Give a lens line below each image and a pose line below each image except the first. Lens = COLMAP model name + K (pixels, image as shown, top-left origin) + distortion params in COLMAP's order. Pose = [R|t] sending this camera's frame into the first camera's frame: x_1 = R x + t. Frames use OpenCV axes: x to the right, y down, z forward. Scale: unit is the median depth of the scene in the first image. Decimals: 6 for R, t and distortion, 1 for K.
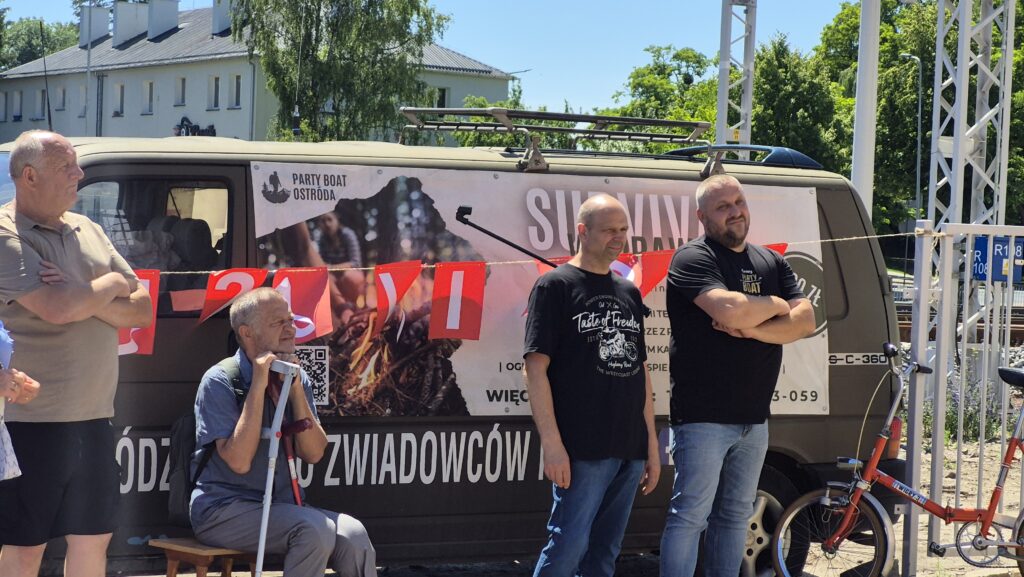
lens RADIAL K [[2263.3, 0, 512.0], [0, 2263.3, 288.5], [0, 0, 1]] dist [0.060949, 0.682385]
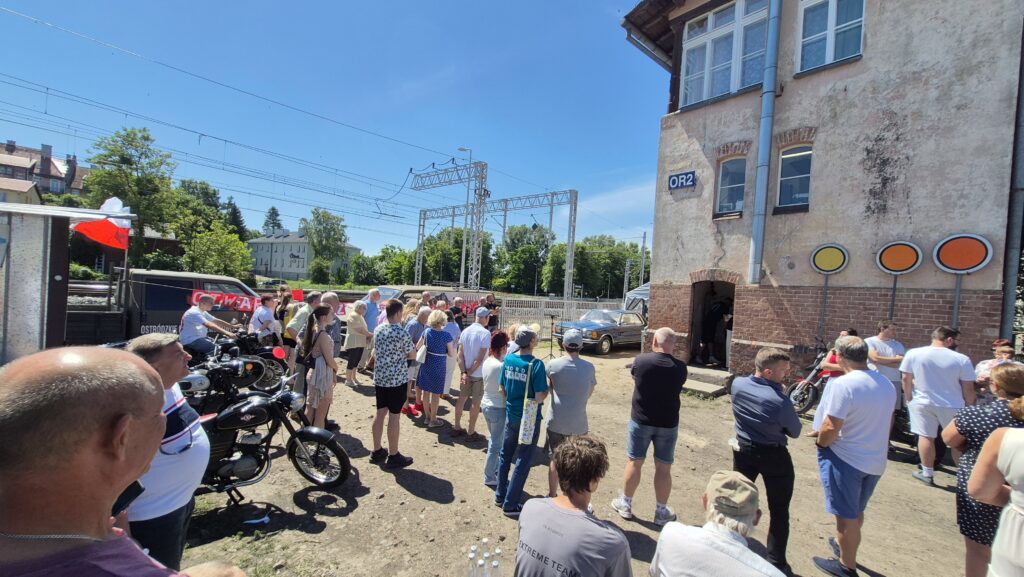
lens RADIAL K [[408.0, 0, 508.5], [0, 408.0, 300.0], [0, 0, 1]] dist [0.000013, -0.000616]
pose [[0.930361, 0.015443, 0.366318, -0.314143], [-0.025587, 0.999411, 0.022855, -0.056881], [-0.365750, -0.030636, 0.930209, -0.303585]]
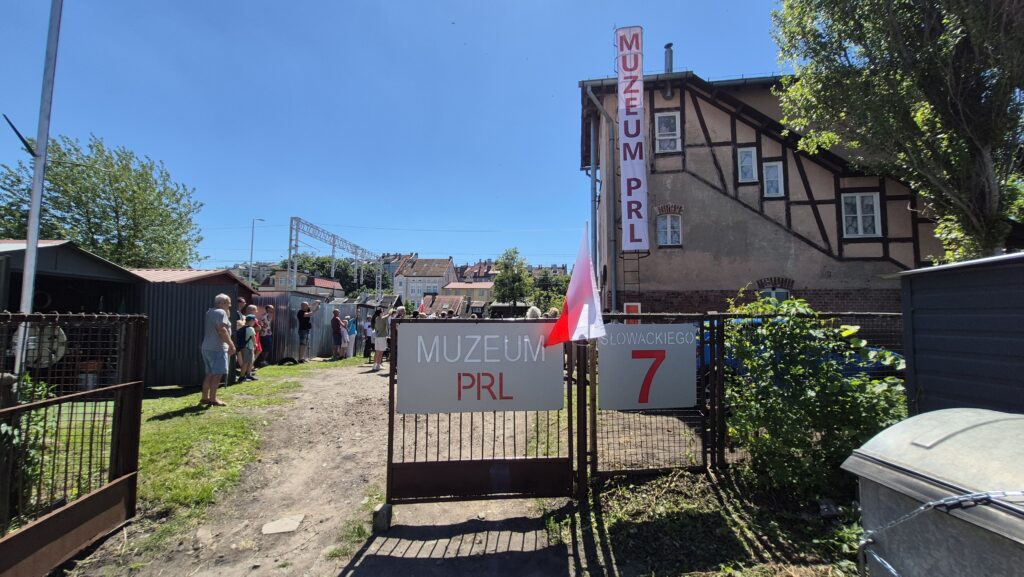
lens RADIAL K [[404.1, 0, 514.6], [0, 404.1, 295.6], [0, 0, 1]] dist [0.000352, 0.000066]
pose [[0.876002, -0.059974, -0.478564, 0.967764], [0.007521, 0.993817, -0.110778, 0.073516], [0.482249, 0.093442, 0.871036, -1.229249]]
